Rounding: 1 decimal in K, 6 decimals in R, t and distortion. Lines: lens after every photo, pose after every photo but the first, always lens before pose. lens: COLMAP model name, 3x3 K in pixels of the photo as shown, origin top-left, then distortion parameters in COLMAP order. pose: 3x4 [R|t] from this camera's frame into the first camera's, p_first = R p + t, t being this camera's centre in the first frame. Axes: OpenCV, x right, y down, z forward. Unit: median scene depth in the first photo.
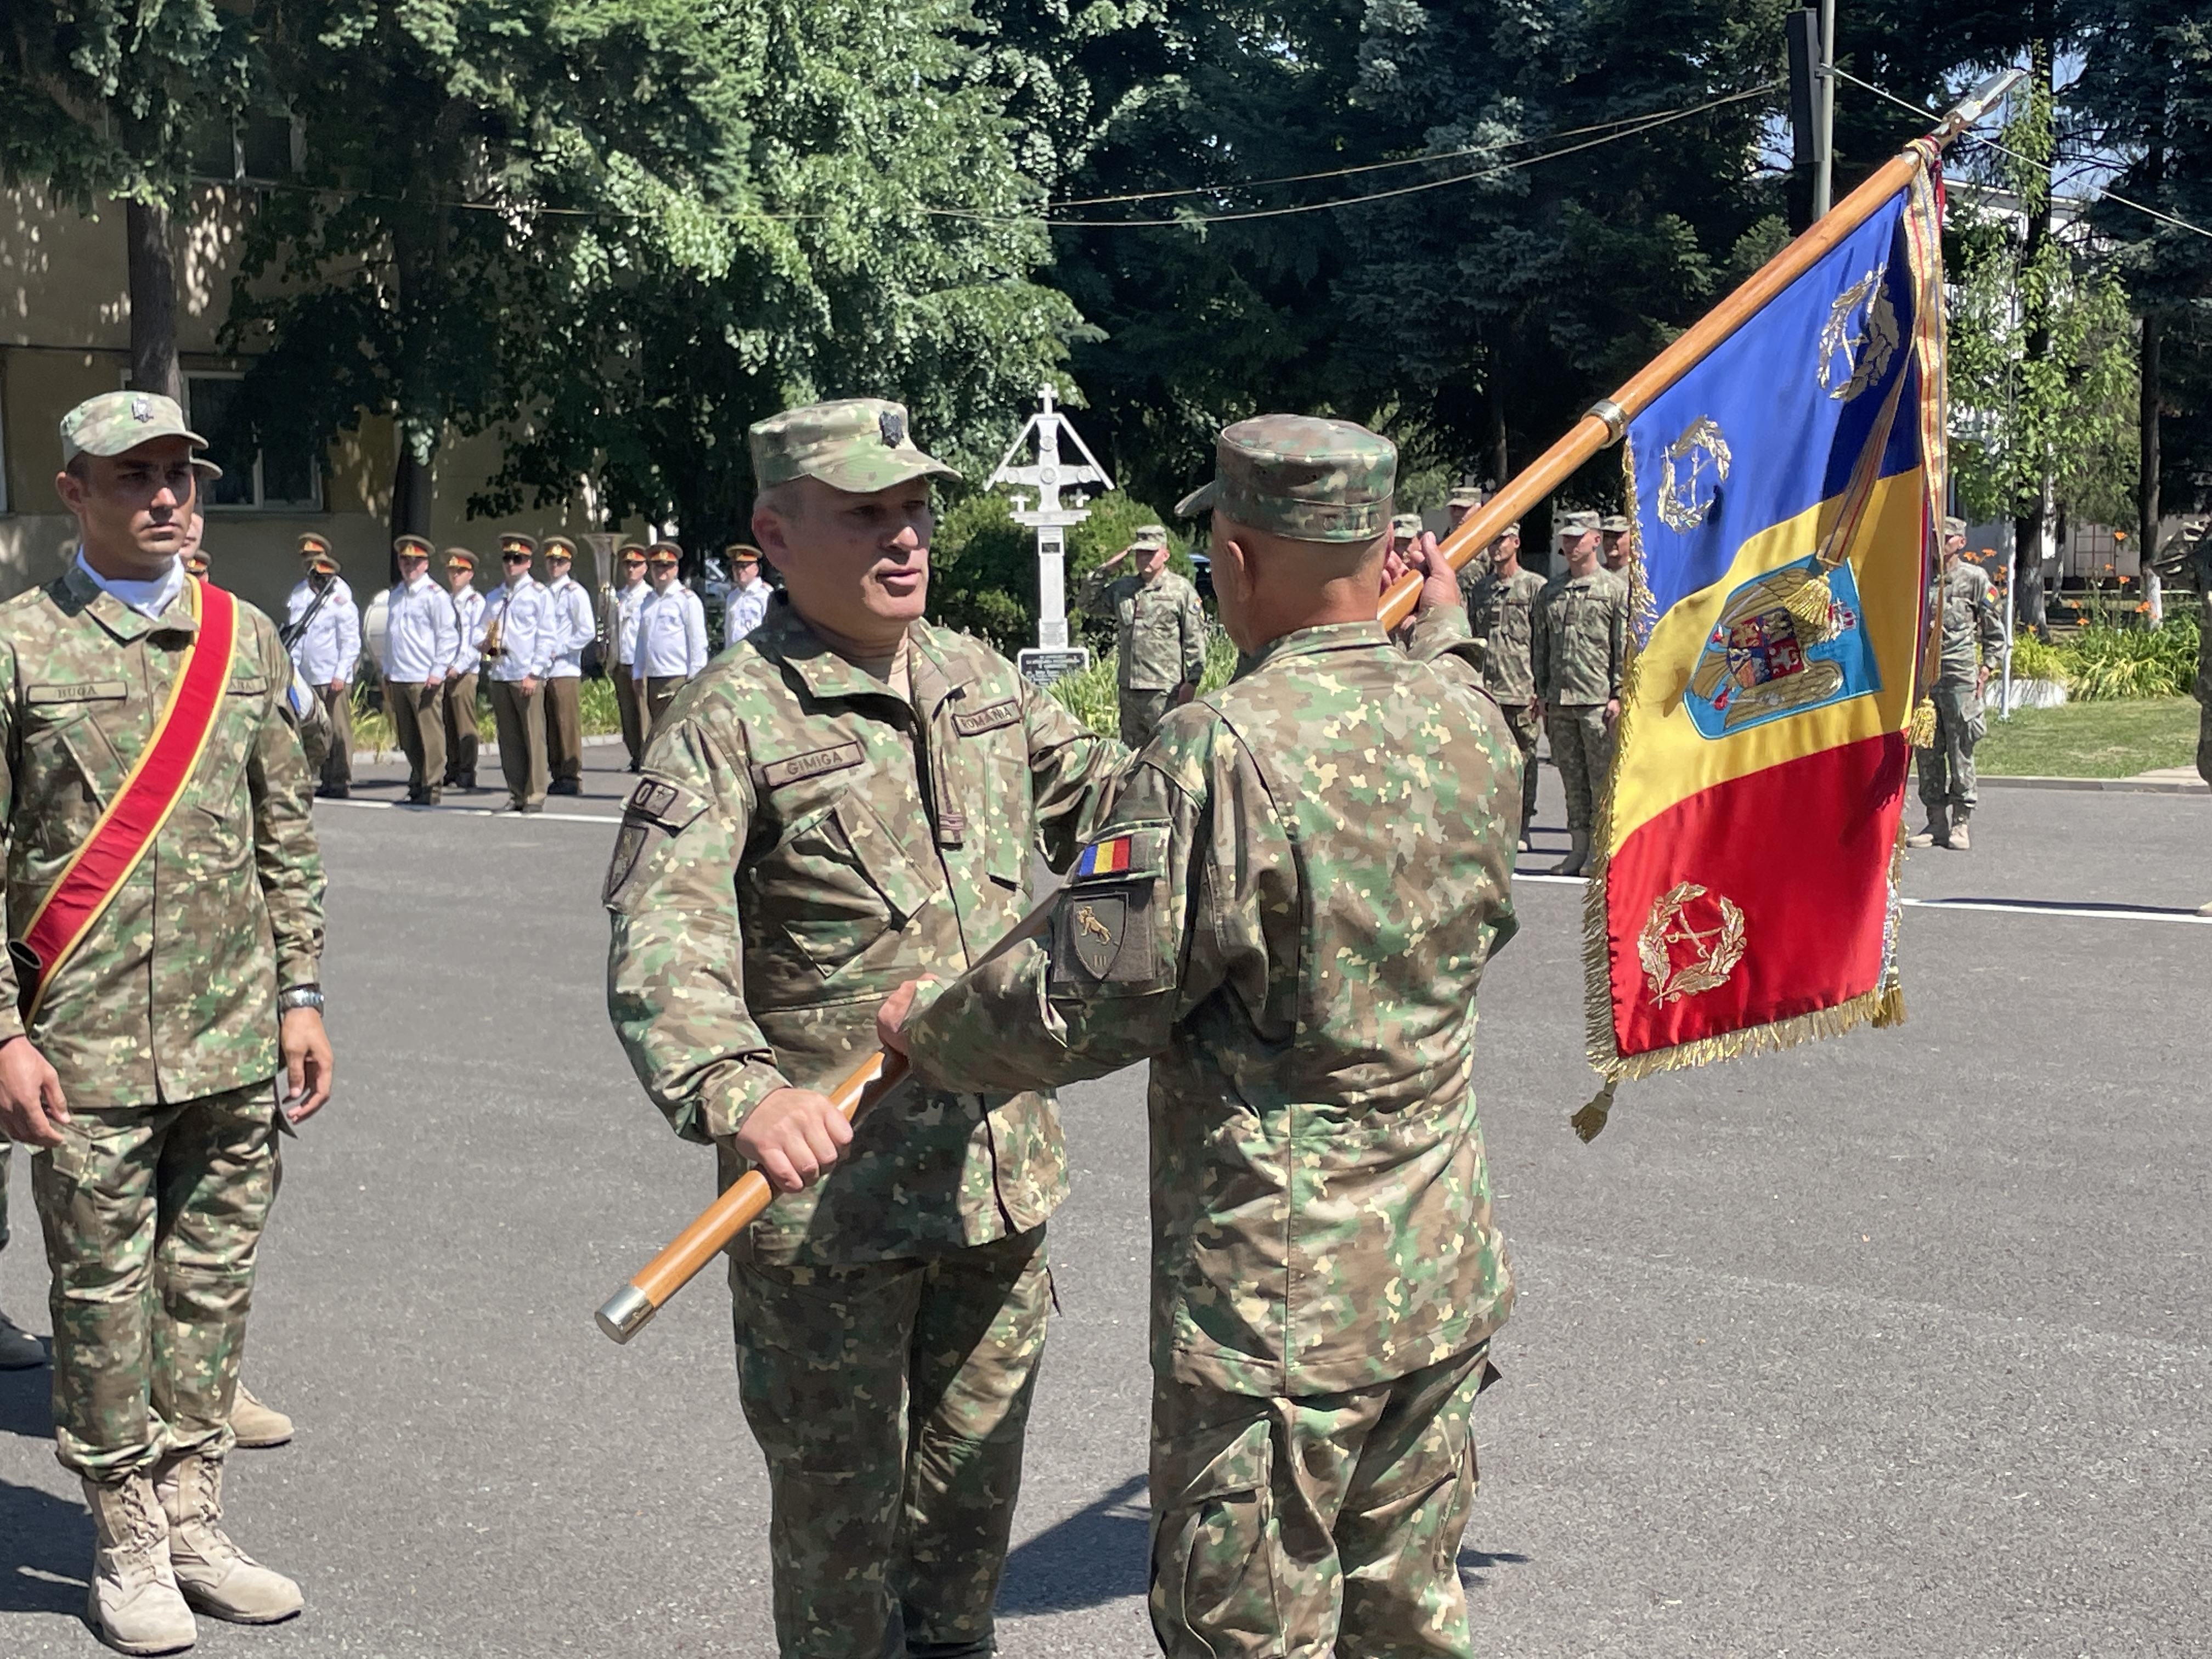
lens RADIAL K [[3115.7, 0, 1110.0], [0, 3115.7, 865.7], [0, 0, 1]] dist [0.197556, -0.620193]
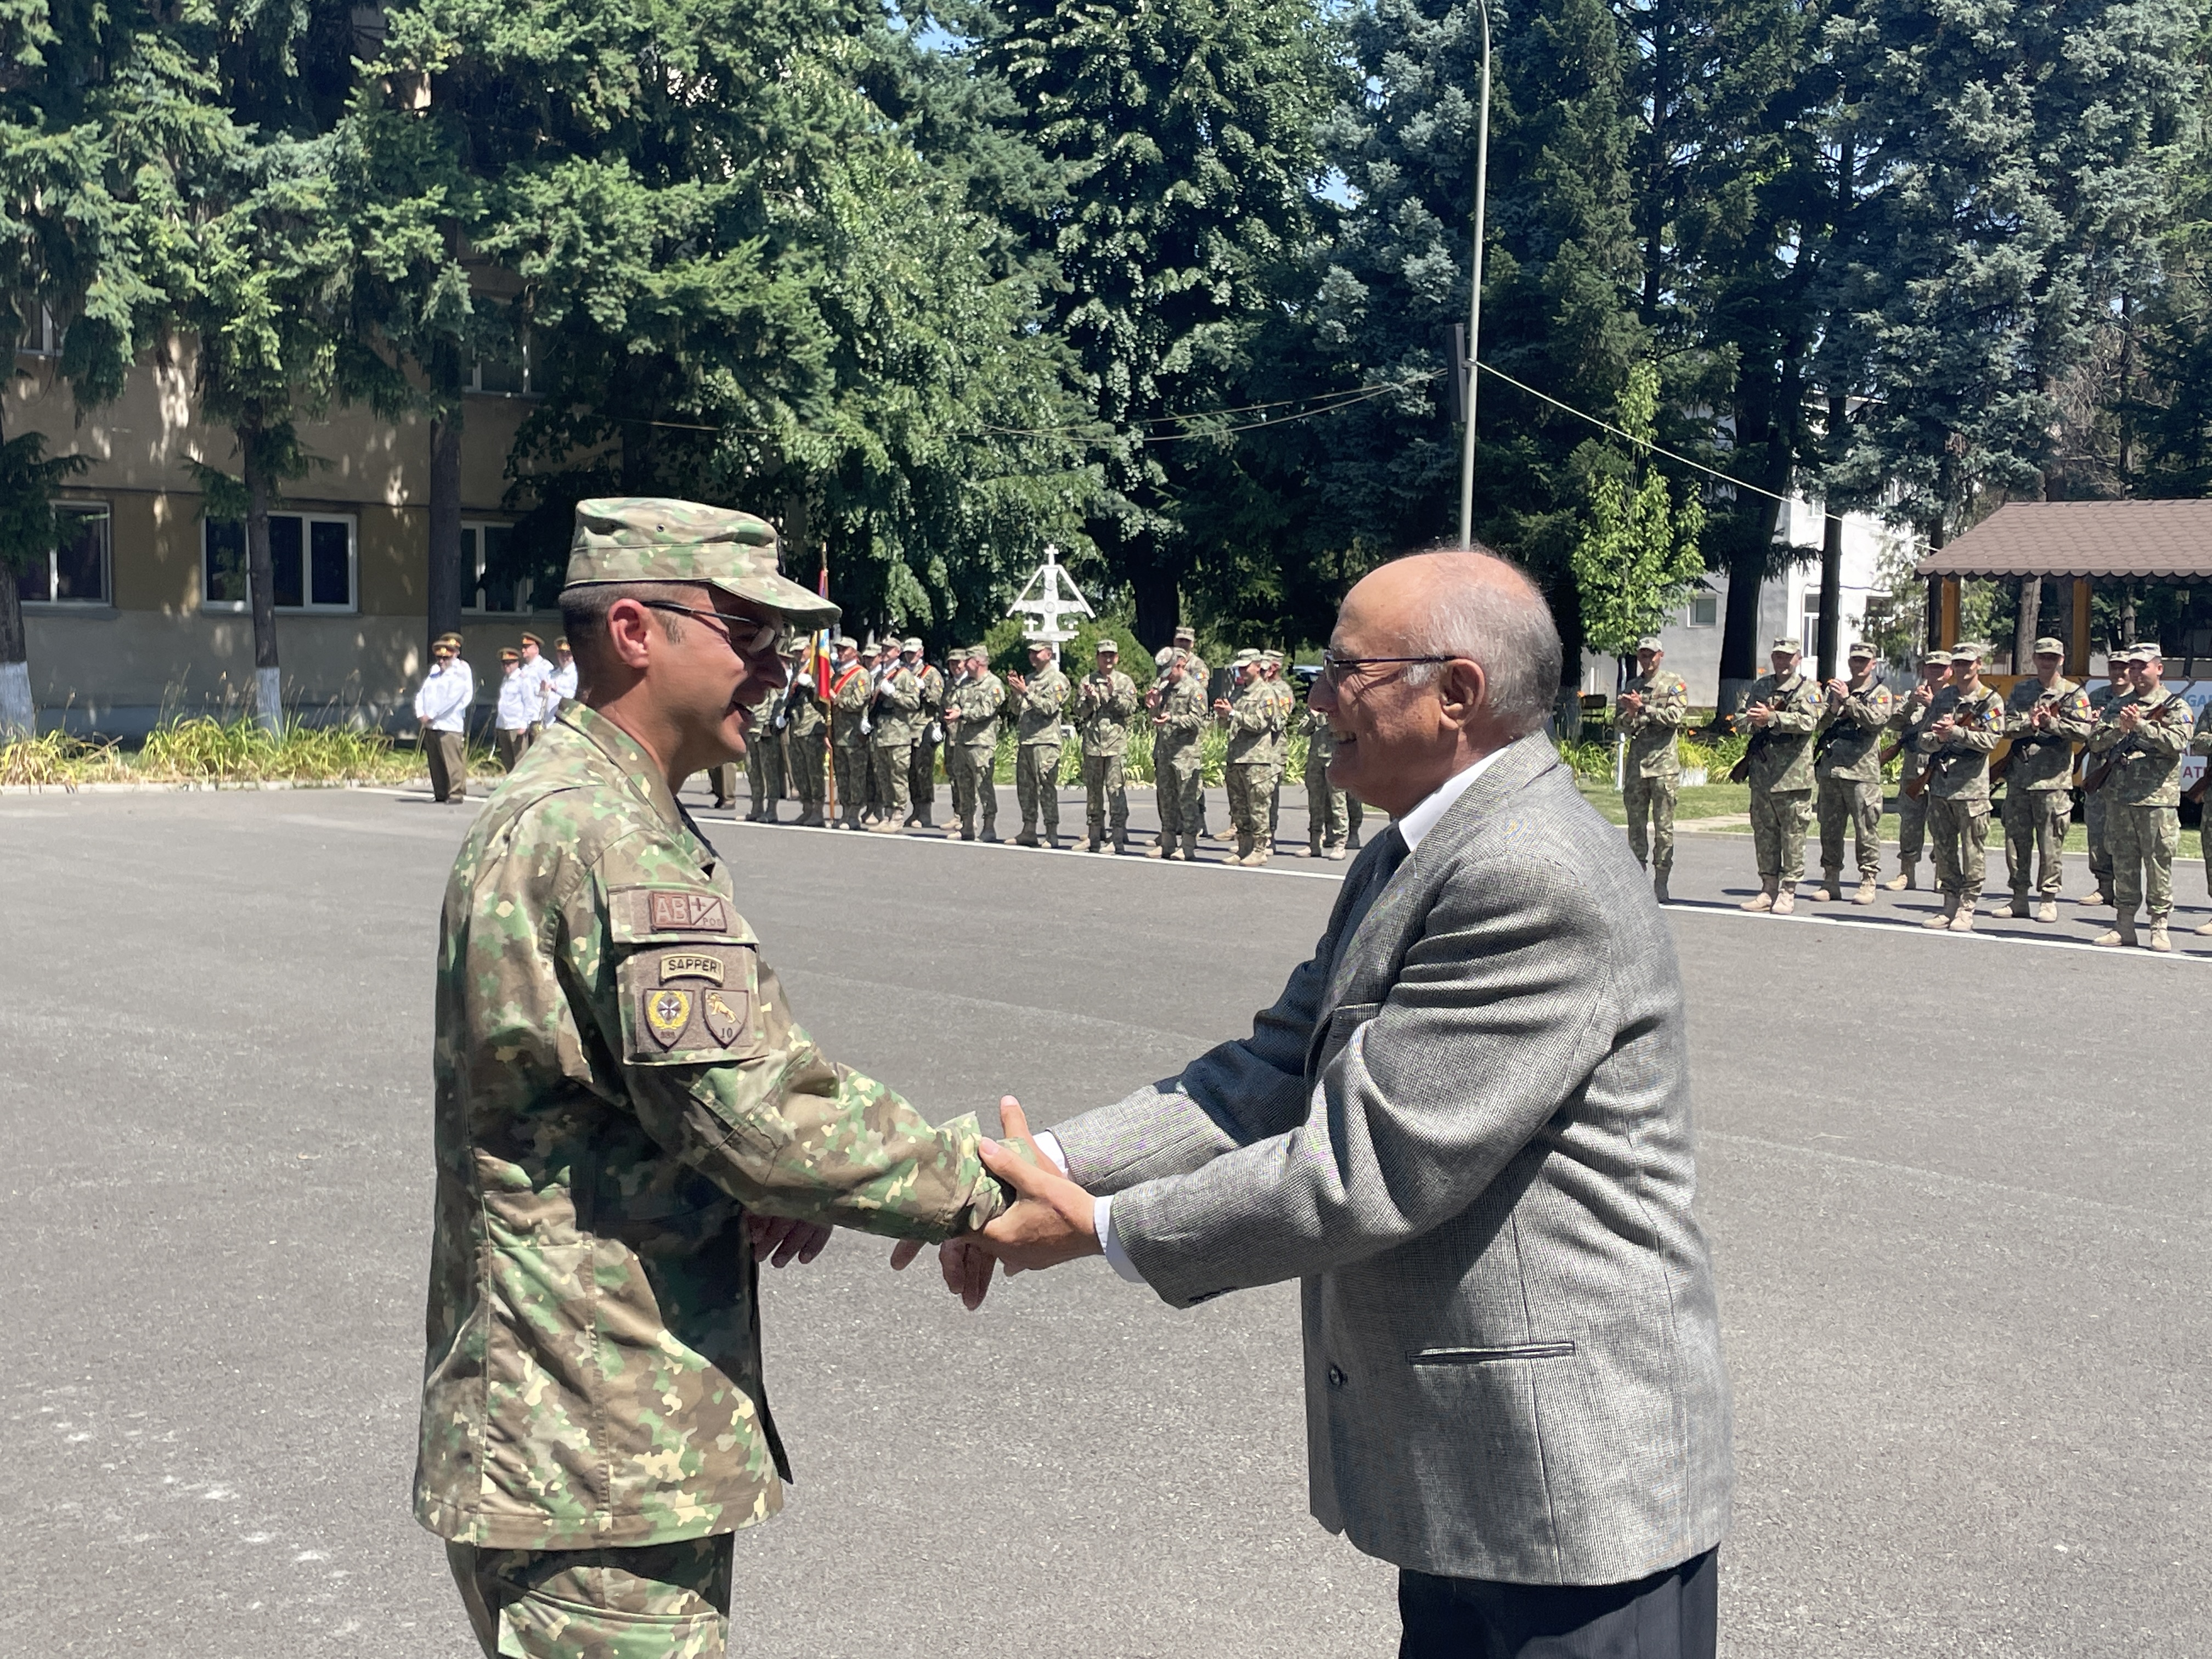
lens RADIAL K [[2518.9, 0, 1106.0], [0, 2518.9, 829.5], [0, 0, 1]] dist [0.092089, -0.219883]
pose [[0.995922, 0.033999, -0.083562, 0.124461], [-0.036736, 0.998830, -0.031437, 0.016786], [0.082395, 0.034379, 0.996007, -0.187666]]
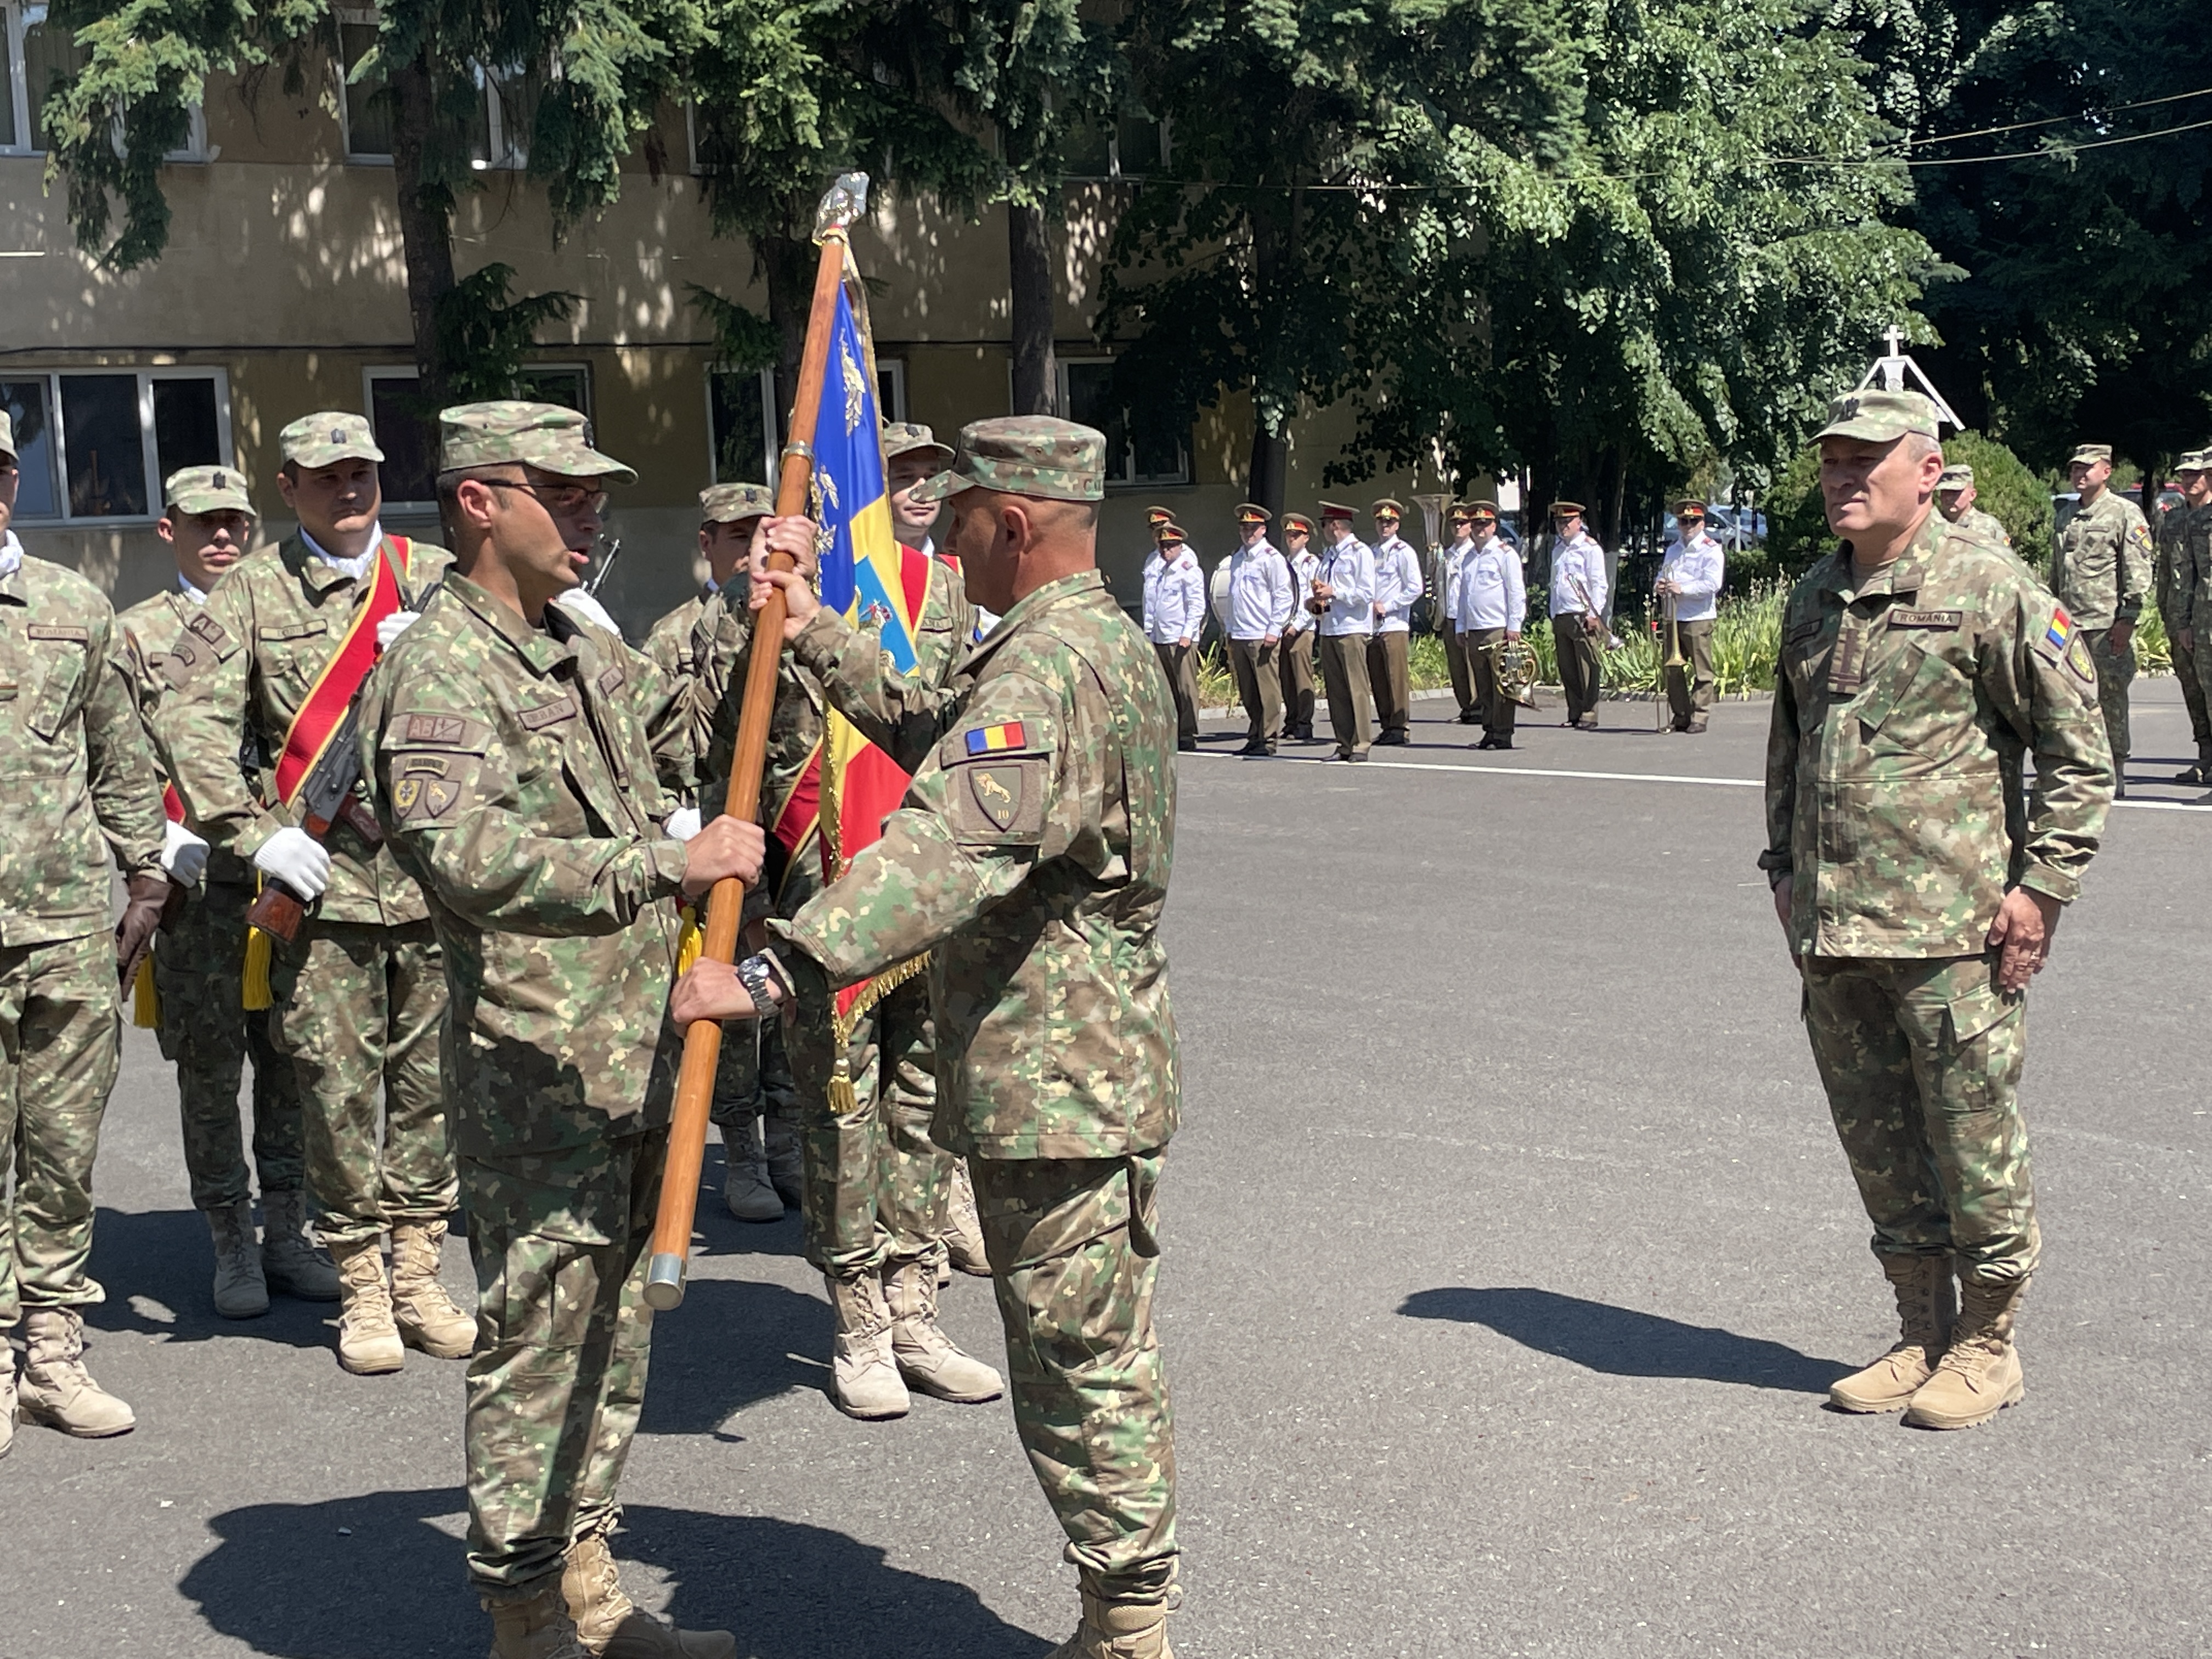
lens RADIAL K [[3134.3, 0, 1104.1], [0, 3134.3, 827.5], [0, 0, 1]] dist [0.081673, -0.139024]
pose [[0.959510, -0.002028, -0.281668, 0.024129], [0.002121, 0.999998, 0.000026, 0.004002], [0.281668, -0.000622, 0.959512, -0.026935]]
